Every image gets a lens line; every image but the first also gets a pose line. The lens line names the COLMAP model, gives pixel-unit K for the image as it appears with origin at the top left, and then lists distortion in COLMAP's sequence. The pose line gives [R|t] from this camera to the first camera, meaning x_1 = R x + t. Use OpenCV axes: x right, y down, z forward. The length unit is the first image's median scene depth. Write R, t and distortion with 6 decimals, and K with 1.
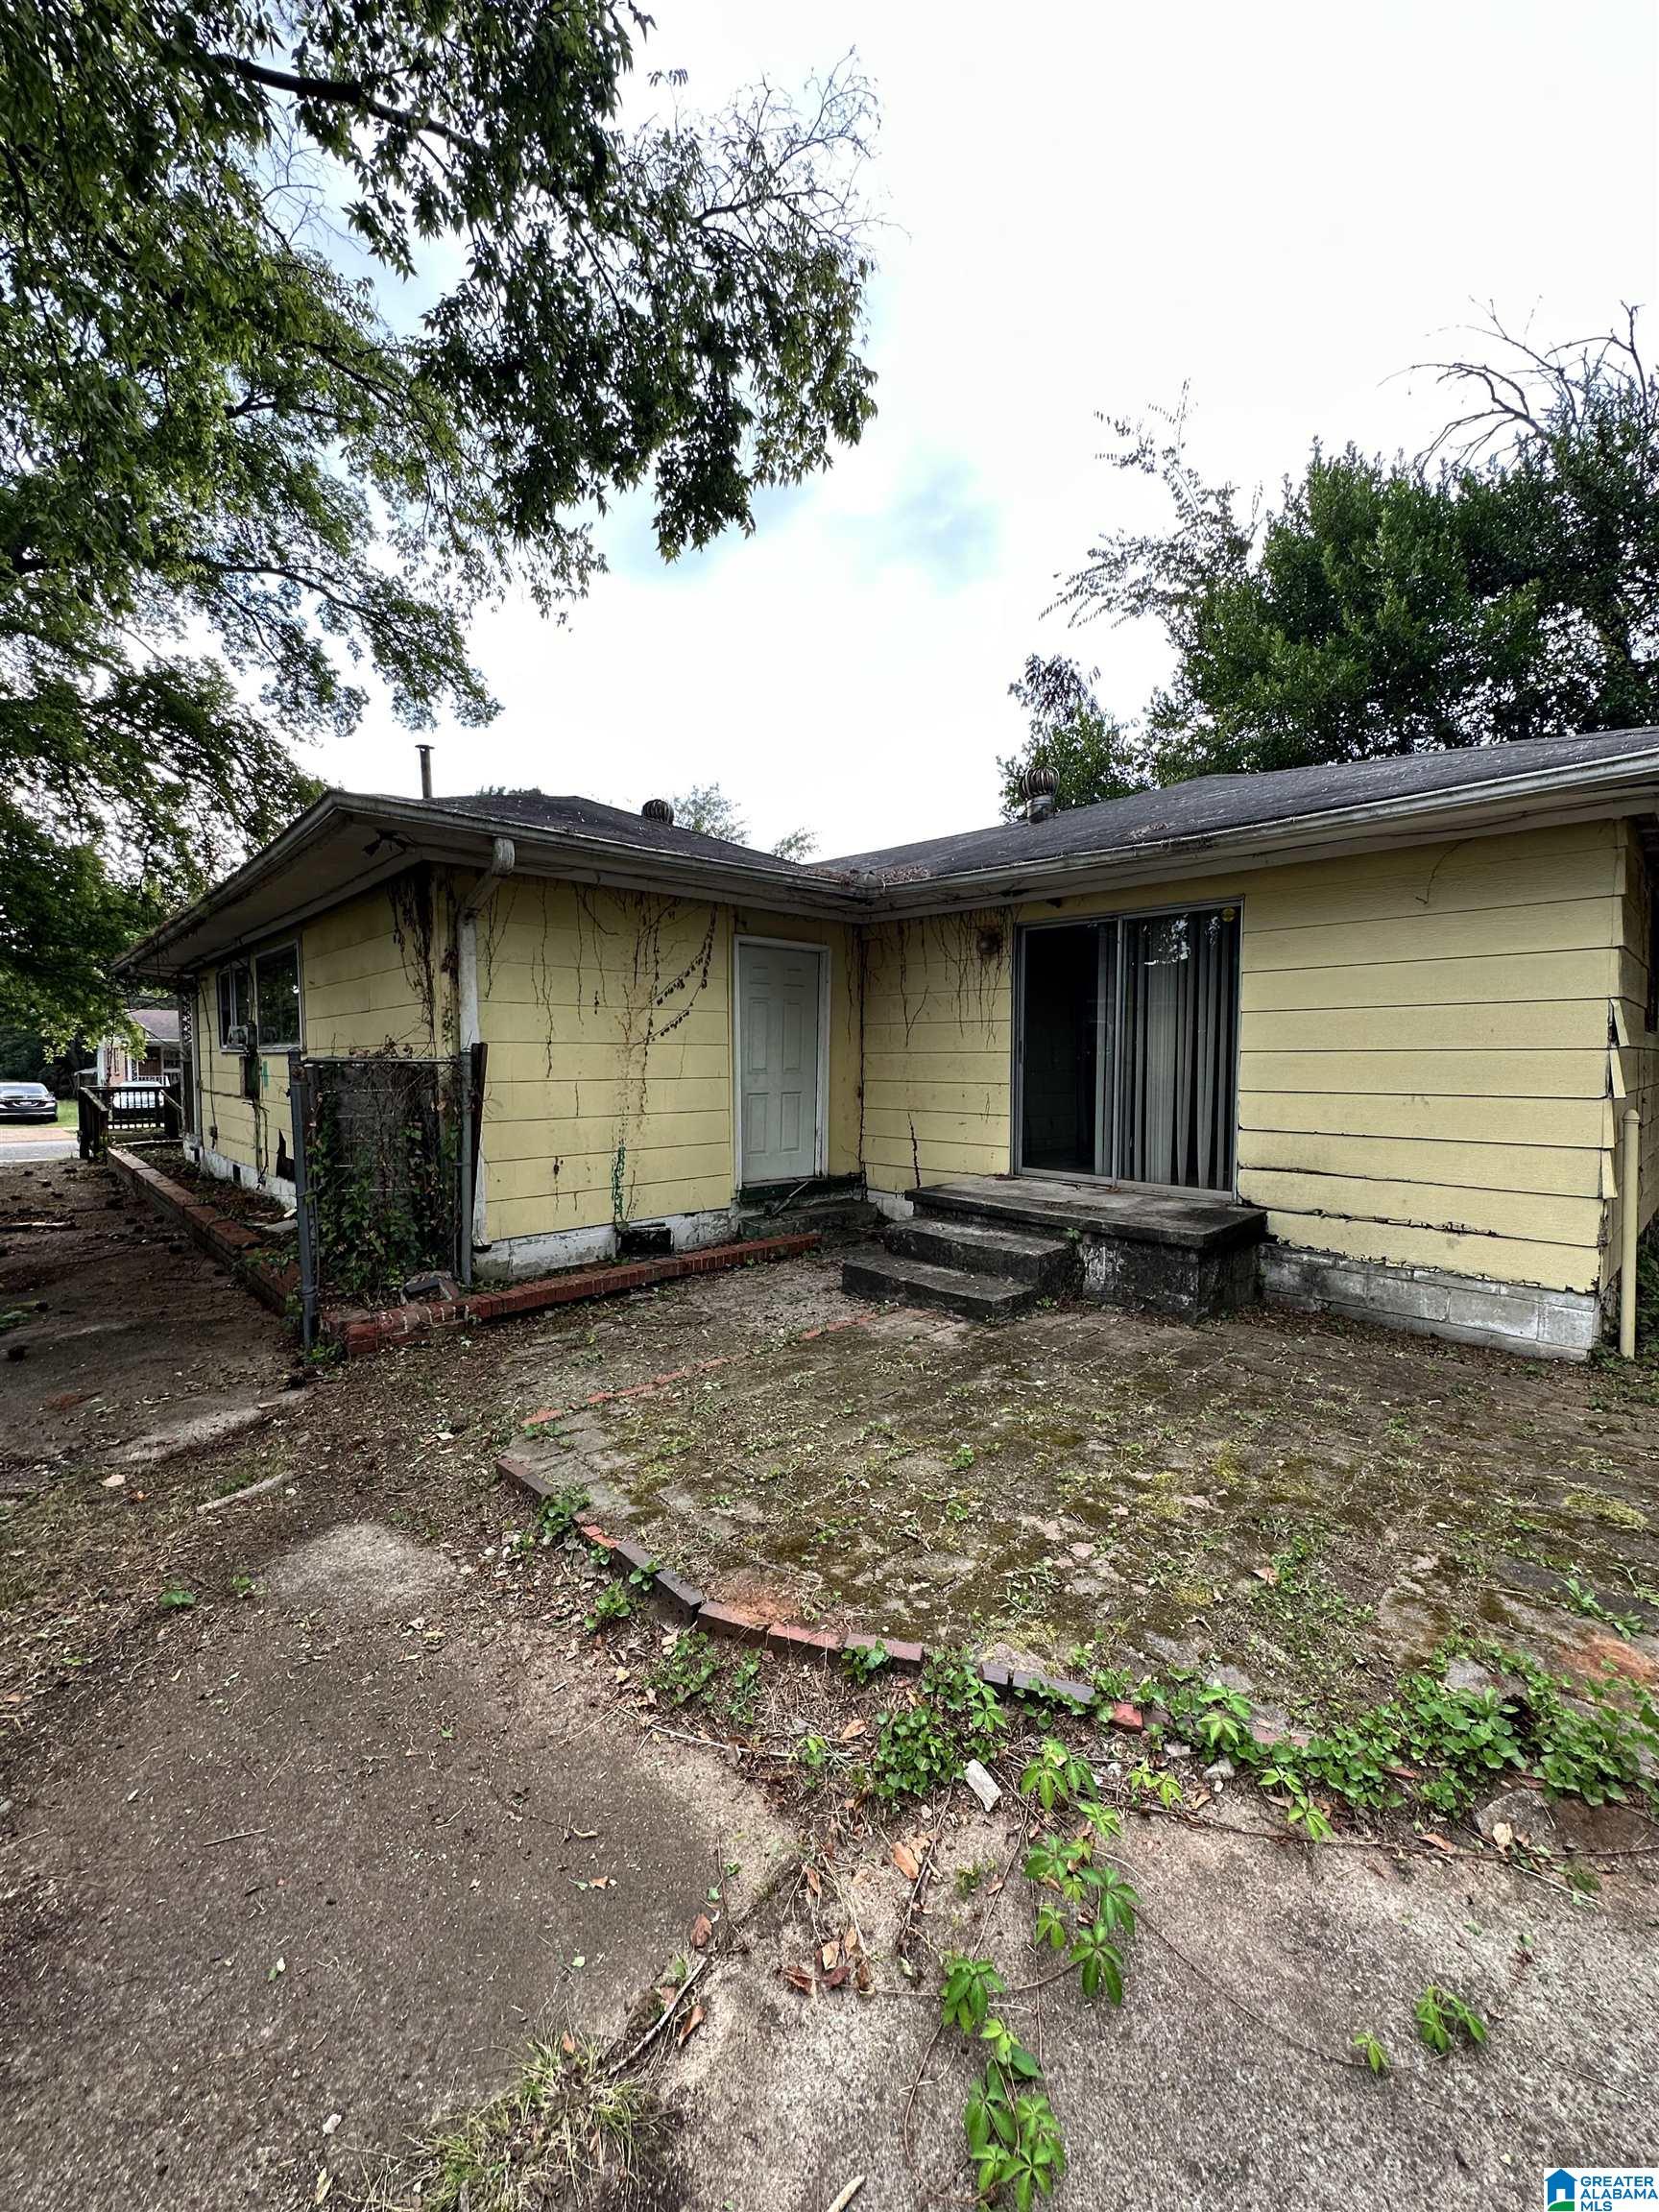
lens RADIAL K [[878.9, 0, 829.5], [0, 878.9, 1106.0], [0, 0, 1]] dist [-0.003116, -0.000067]
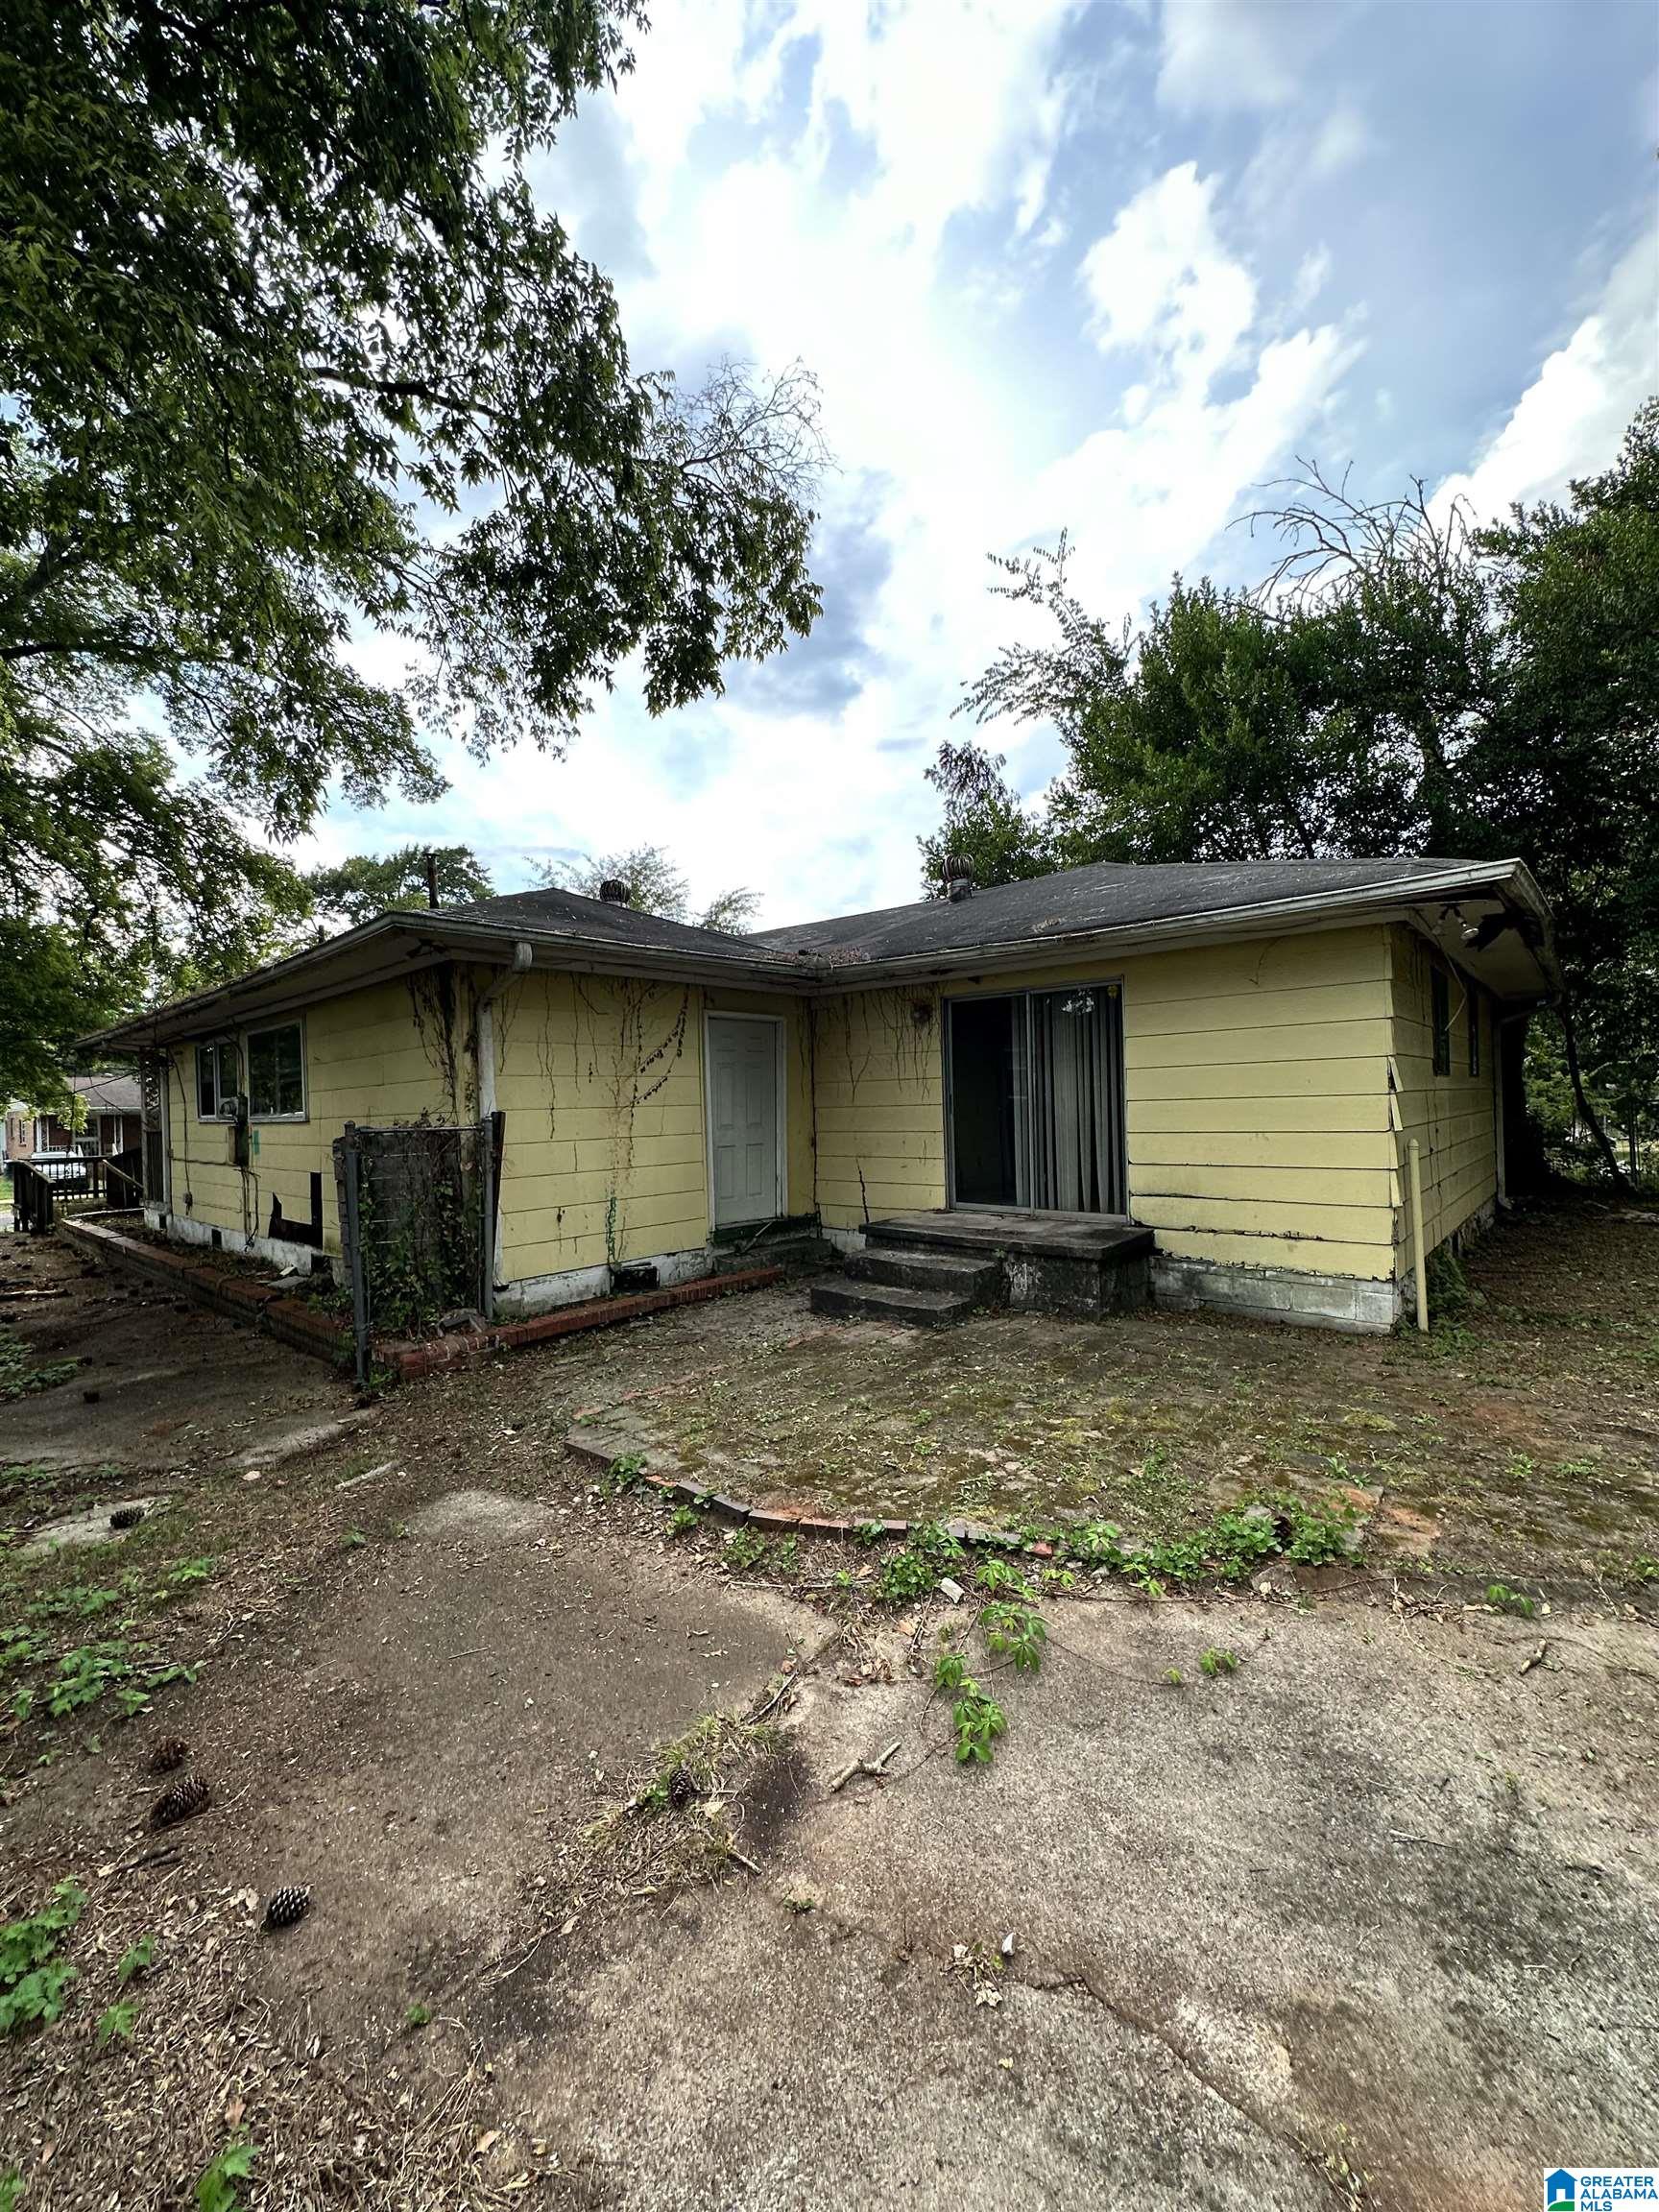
lens RADIAL K [[878.9, 0, 829.5], [0, 878.9, 1106.0], [0, 0, 1]] dist [-0.003116, -0.000067]
pose [[0.996364, -0.027685, 0.080580, -0.052528], [0.031949, 0.998130, -0.052117, -0.003730], [-0.078986, 0.054502, 0.995385, -0.212302]]
